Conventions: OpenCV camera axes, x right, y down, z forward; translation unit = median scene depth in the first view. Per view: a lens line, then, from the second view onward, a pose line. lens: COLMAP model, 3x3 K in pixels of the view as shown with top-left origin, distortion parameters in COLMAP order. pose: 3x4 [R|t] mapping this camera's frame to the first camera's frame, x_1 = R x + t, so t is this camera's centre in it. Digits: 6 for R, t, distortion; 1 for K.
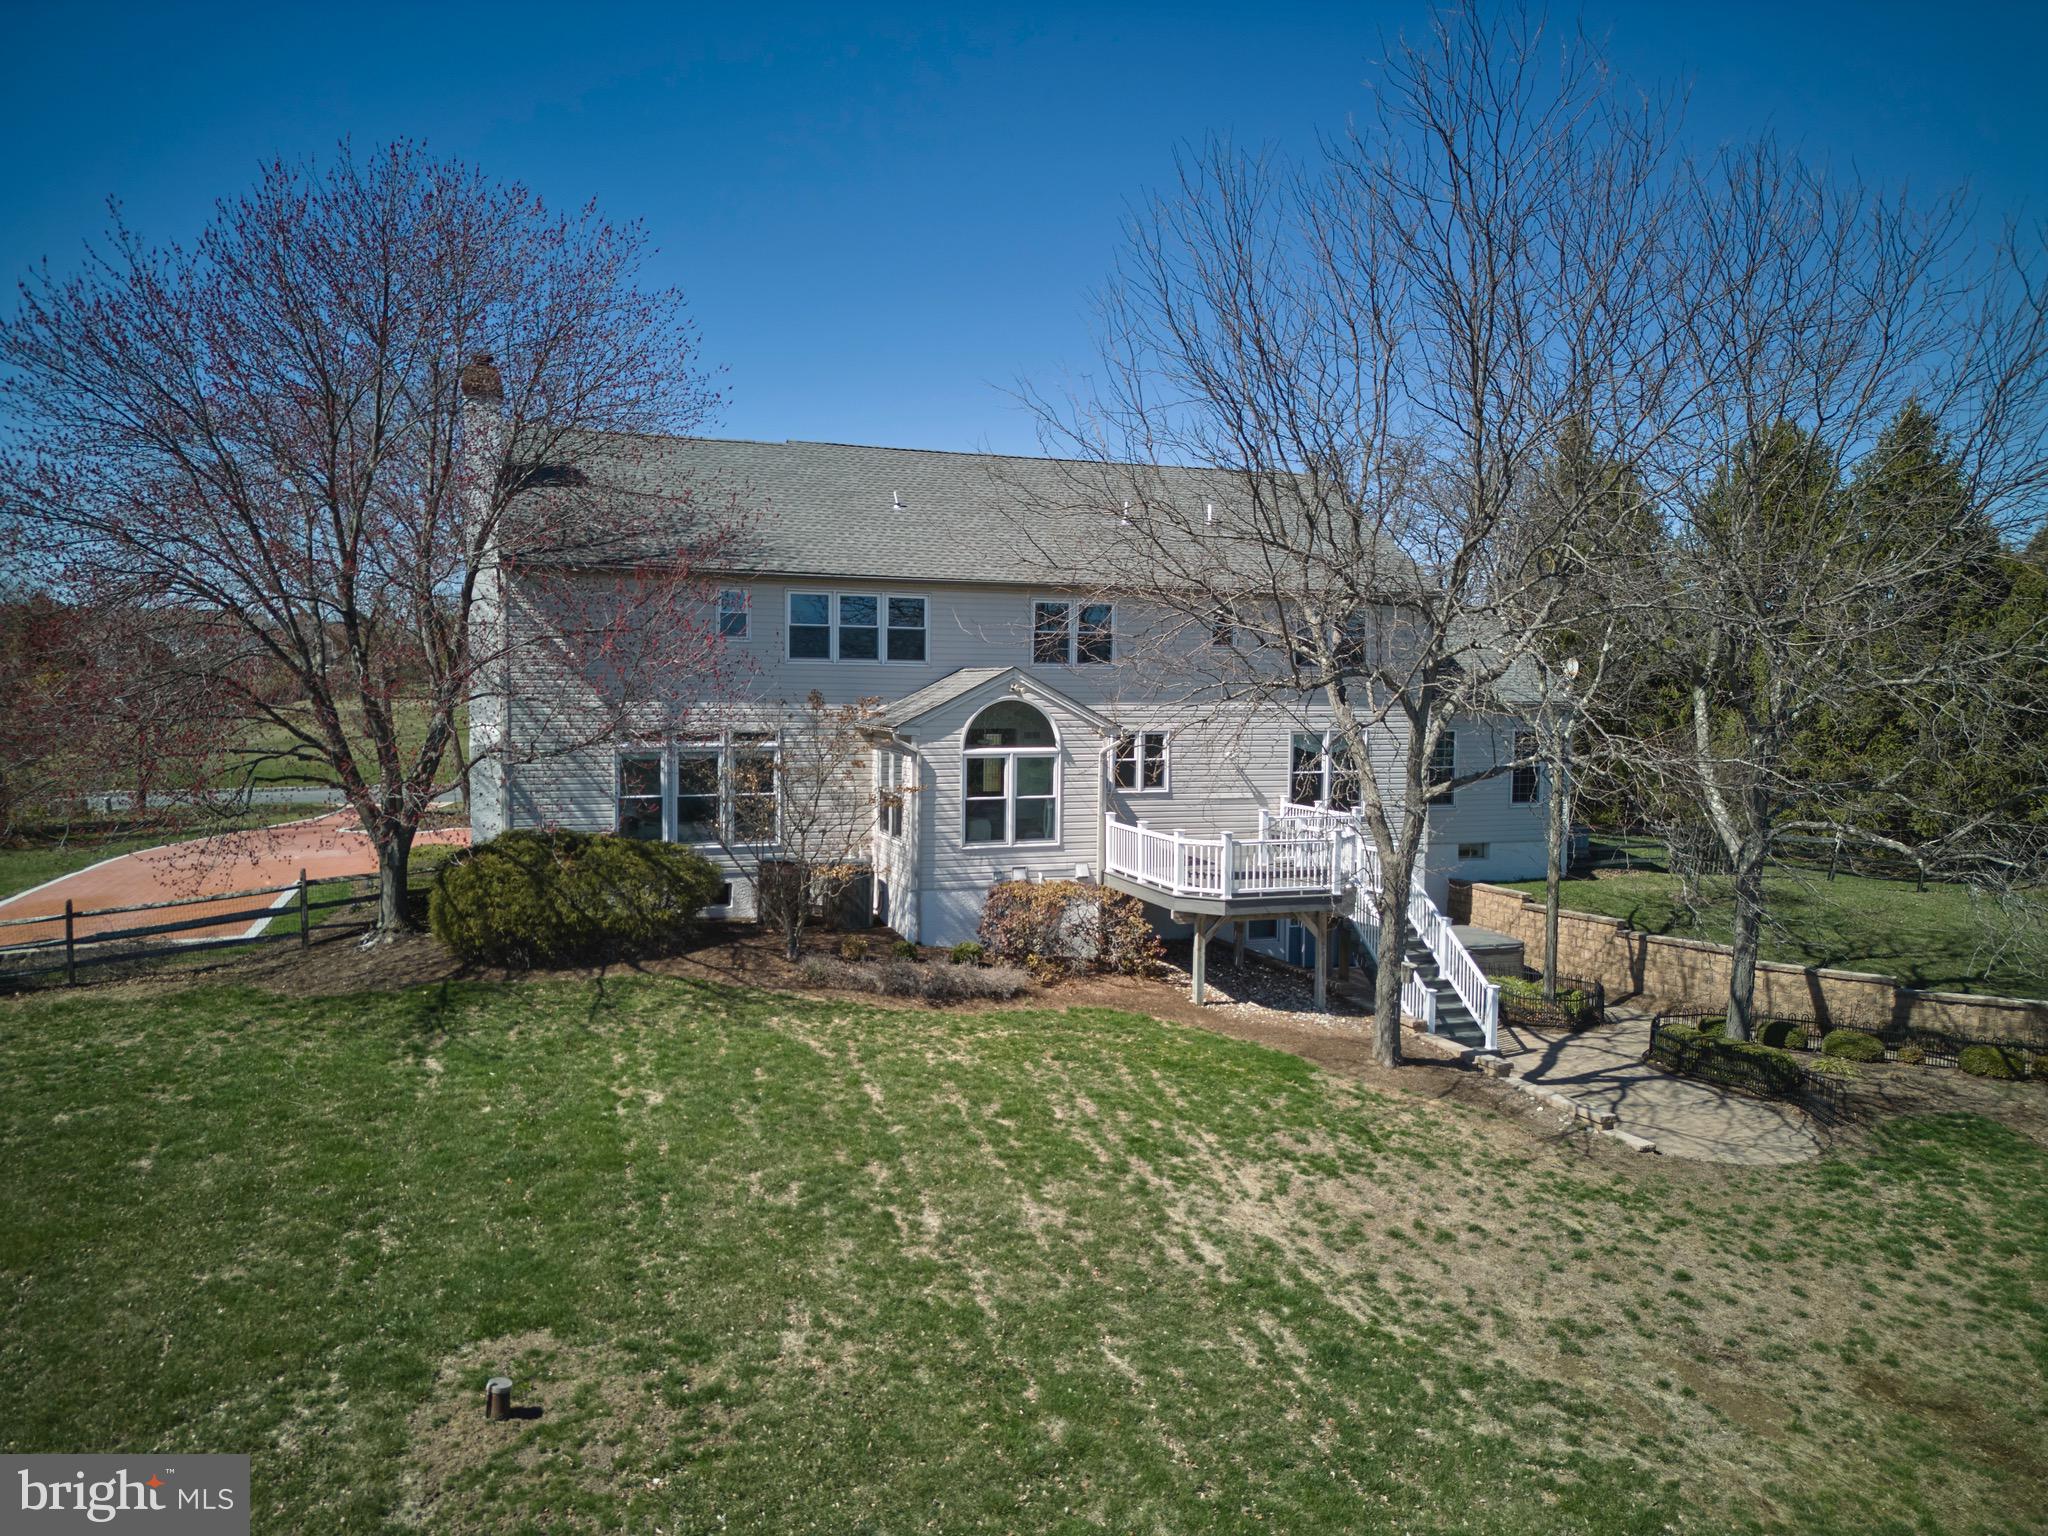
lens RADIAL K [[1423.8, 0, 1024.0], [0, 1423.8, 768.0], [0, 0, 1]] dist [0.092509, -0.076938]
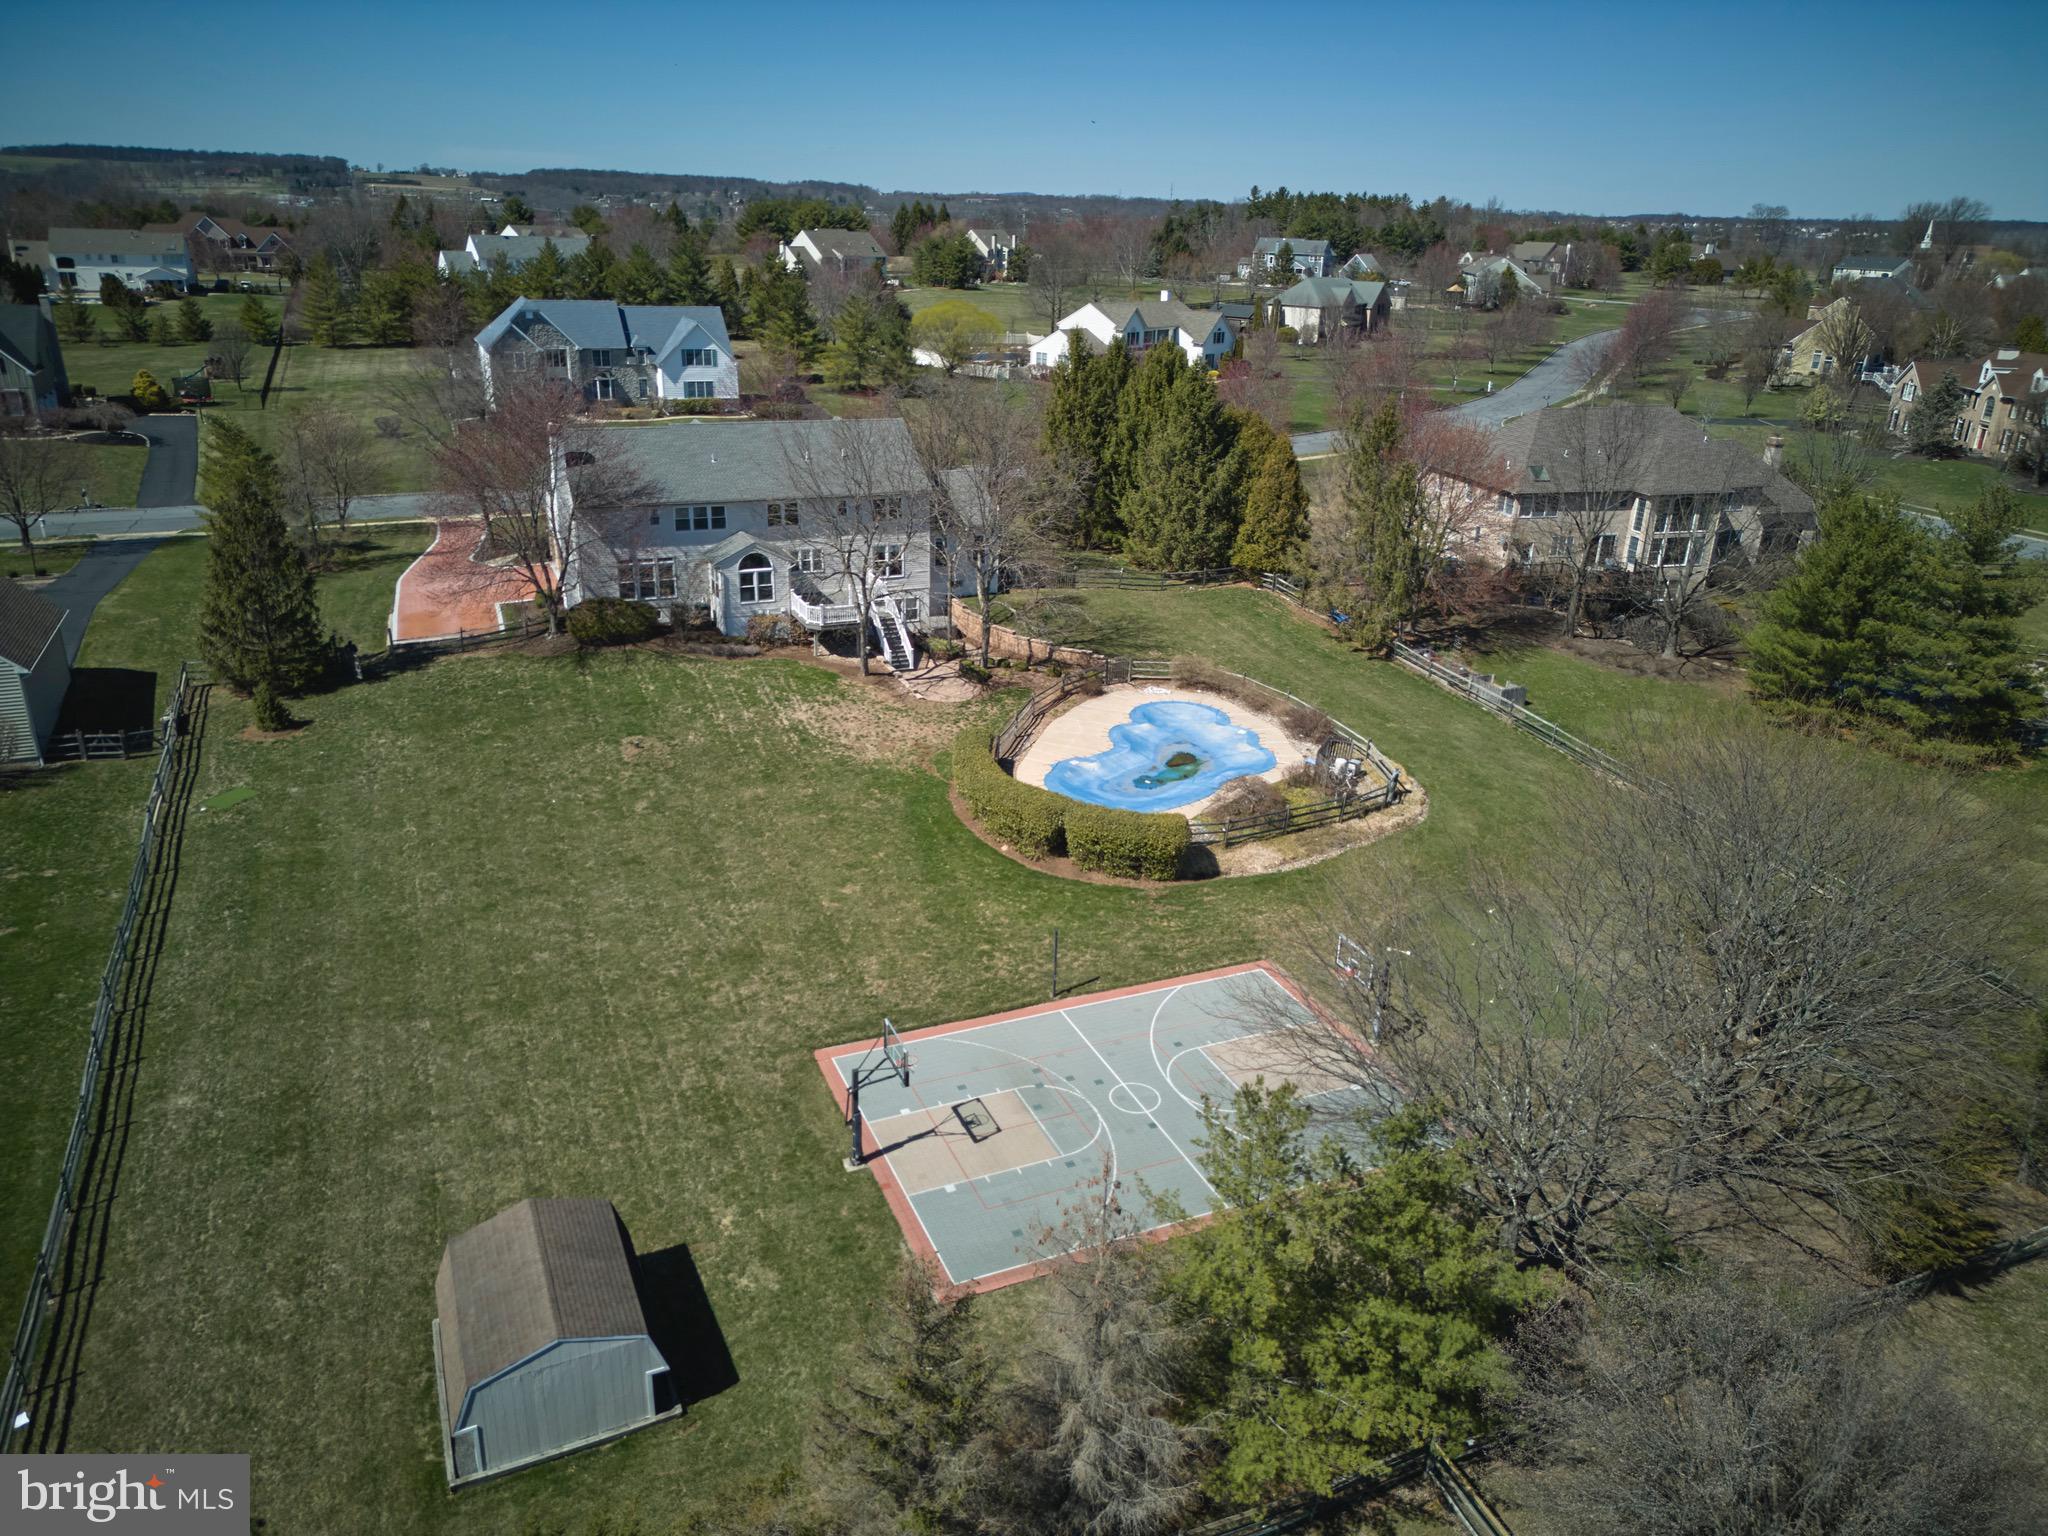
lens RADIAL K [[1423.8, 0, 1024.0], [0, 1423.8, 768.0], [0, 0, 1]] dist [0.092509, -0.076938]
pose [[0.997125, -0.010973, 0.074976, 0.320529], [-0.012356, 0.952674, 0.303742, -0.530814], [-0.074760, -0.303795, 0.949800, -1.988094]]
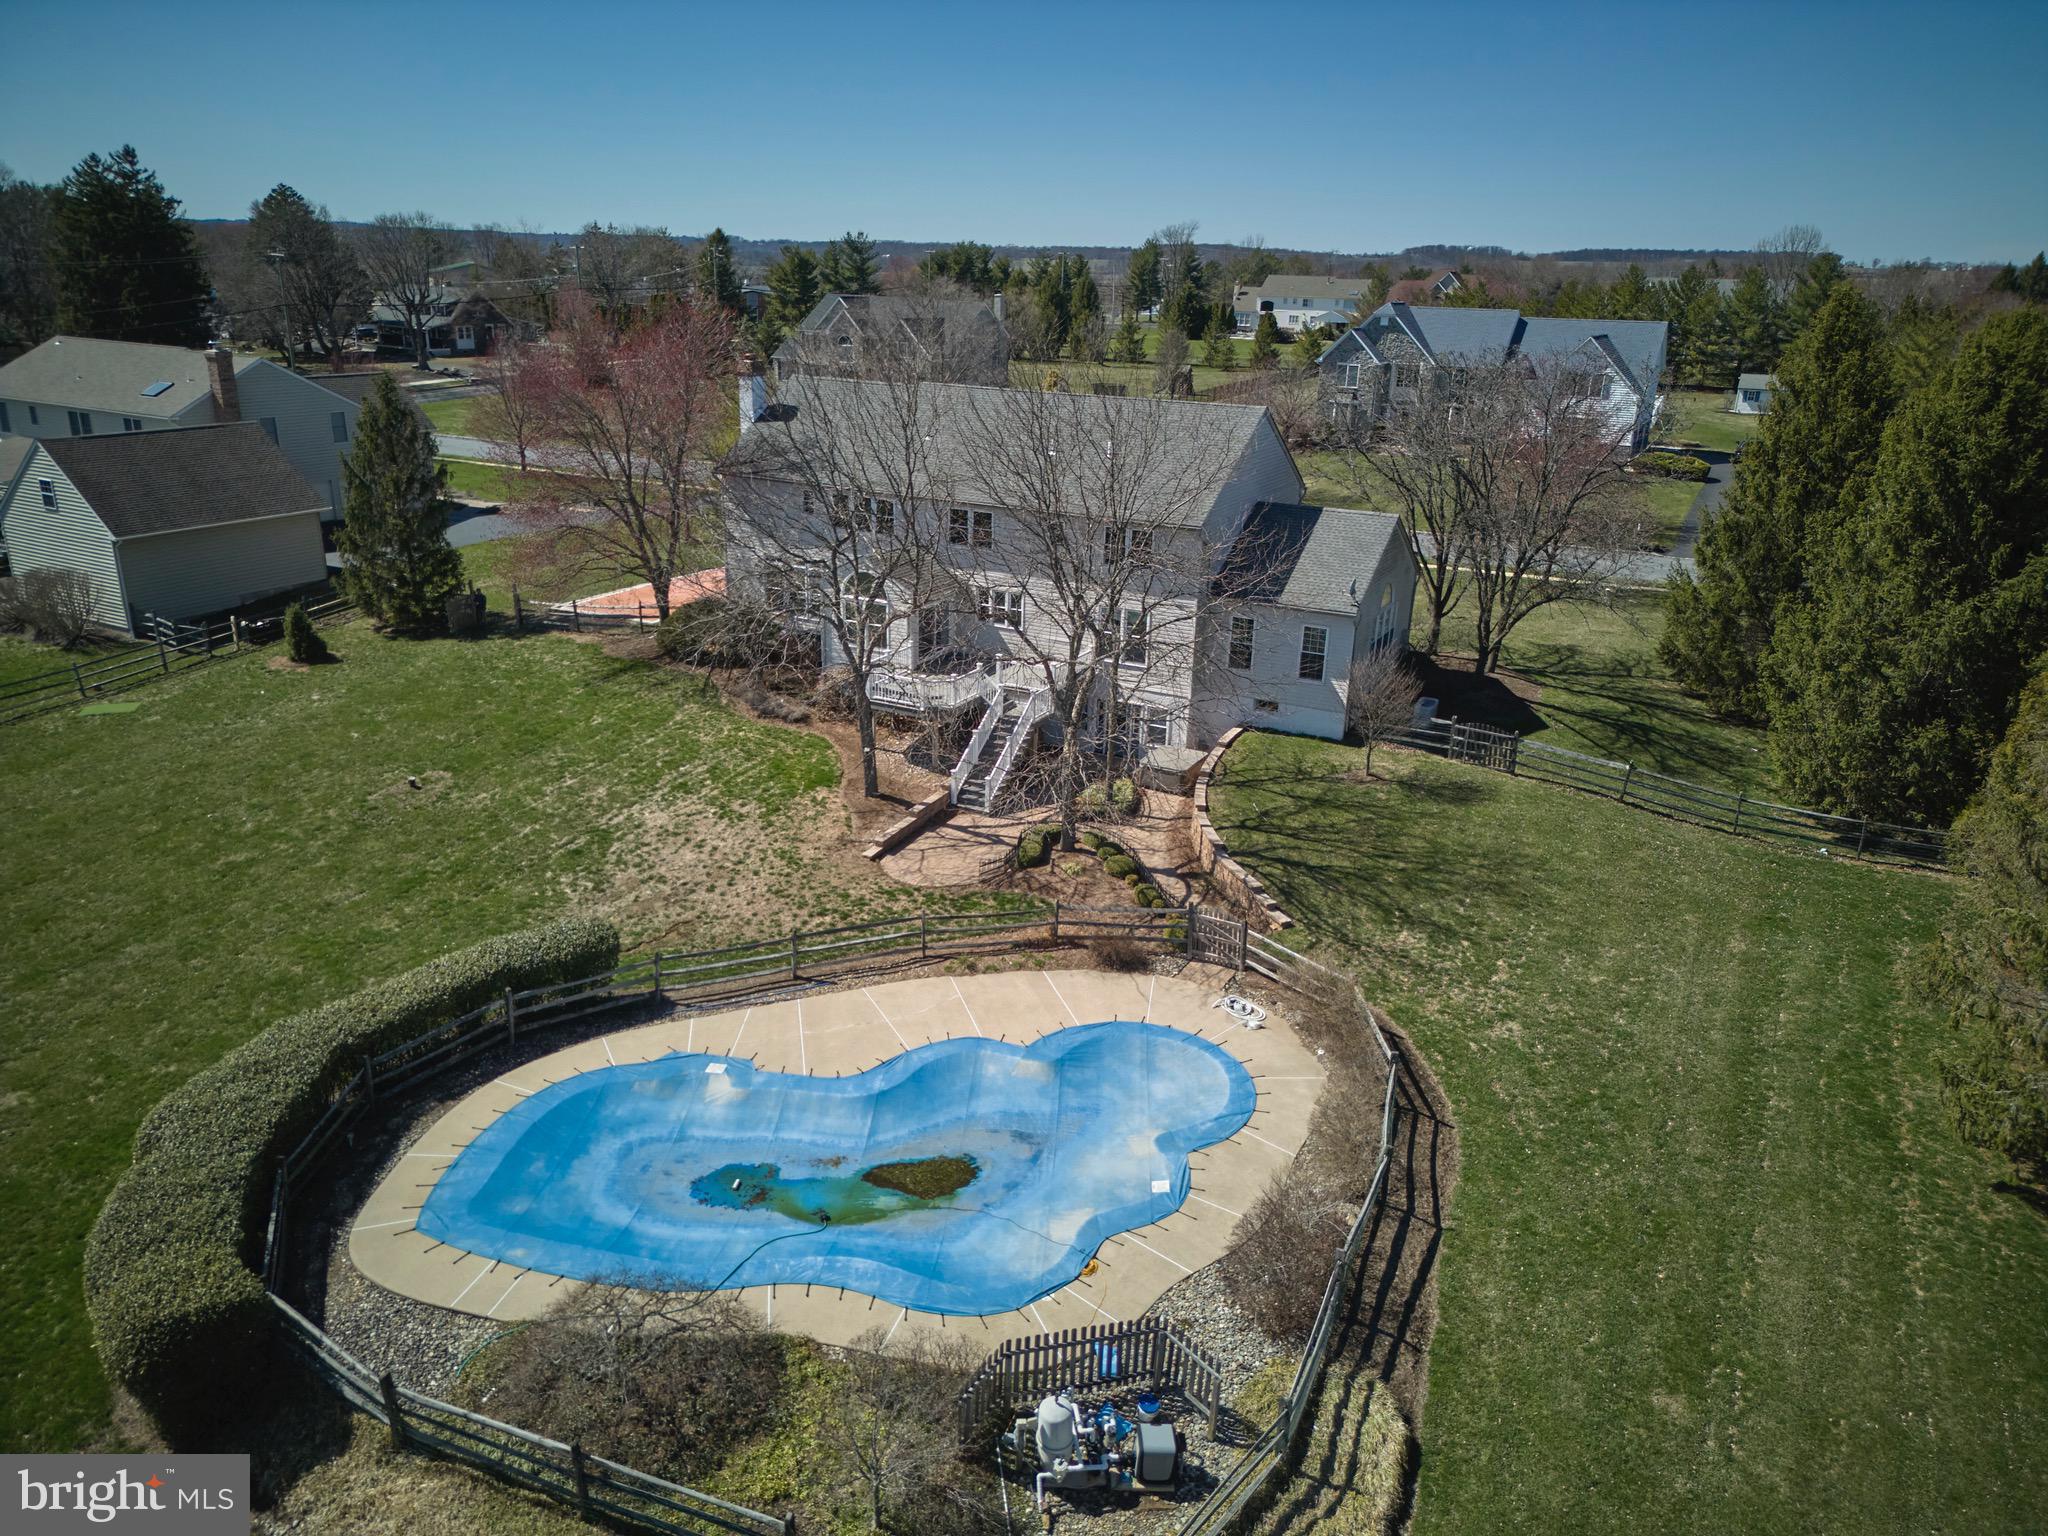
lens RADIAL K [[1423.8, 0, 1024.0], [0, 1423.8, 768.0], [0, 0, 1]] dist [0.092509, -0.076938]
pose [[0.680301, 0.255060, -0.687121, 1.505696], [-0.070734, 0.955967, 0.284823, -0.353170], [0.729512, -0.145163, 0.668386, -0.143191]]
